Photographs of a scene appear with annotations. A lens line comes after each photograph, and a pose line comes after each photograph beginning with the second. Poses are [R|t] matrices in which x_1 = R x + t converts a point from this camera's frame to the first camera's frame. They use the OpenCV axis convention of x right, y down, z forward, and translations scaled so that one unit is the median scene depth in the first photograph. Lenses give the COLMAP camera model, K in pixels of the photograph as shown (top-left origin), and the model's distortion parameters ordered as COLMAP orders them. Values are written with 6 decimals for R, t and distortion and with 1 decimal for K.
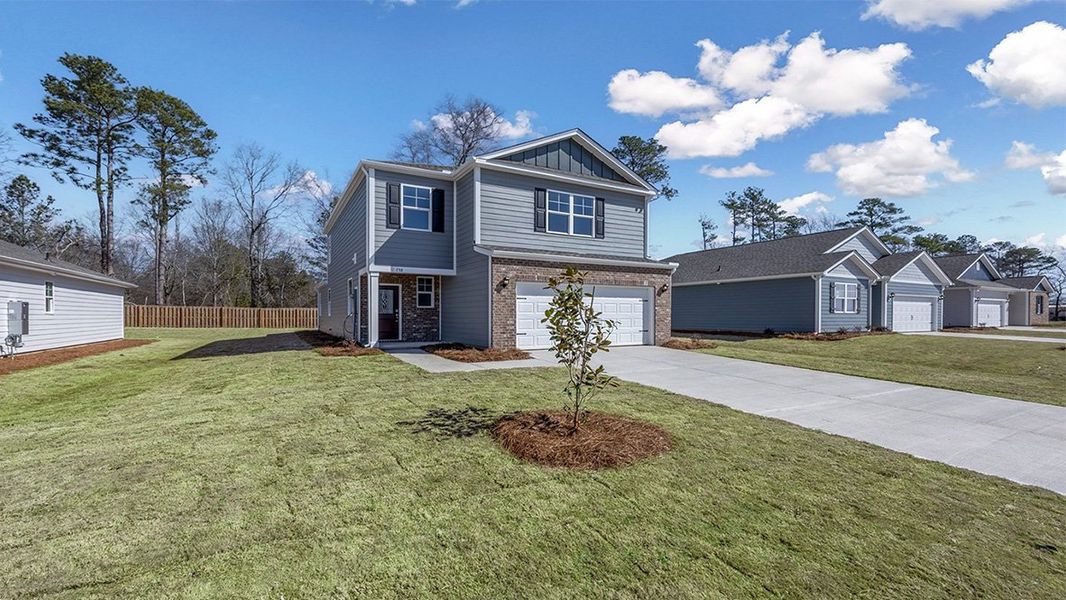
lens RADIAL K [[398.2, 0, 483.7], [0, 398.2, 299.5], [0, 0, 1]] dist [0.001849, 0.000106]
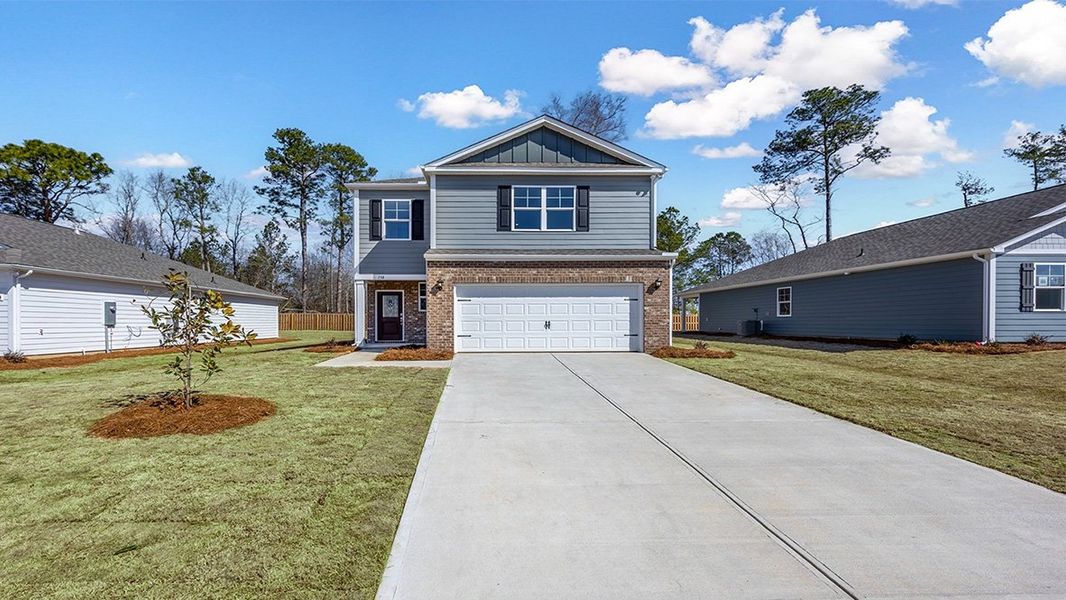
lens RADIAL K [[411.3, 0, 532.7], [0, 411.3, 307.9], [0, 0, 1]] dist [0.003784, 0.000164]
pose [[0.913238, -0.017138, -0.407066, 0.567631], [0.019849, 0.999800, 0.002438, 0.014561], [0.406943, -0.010306, 0.913396, 0.108777]]
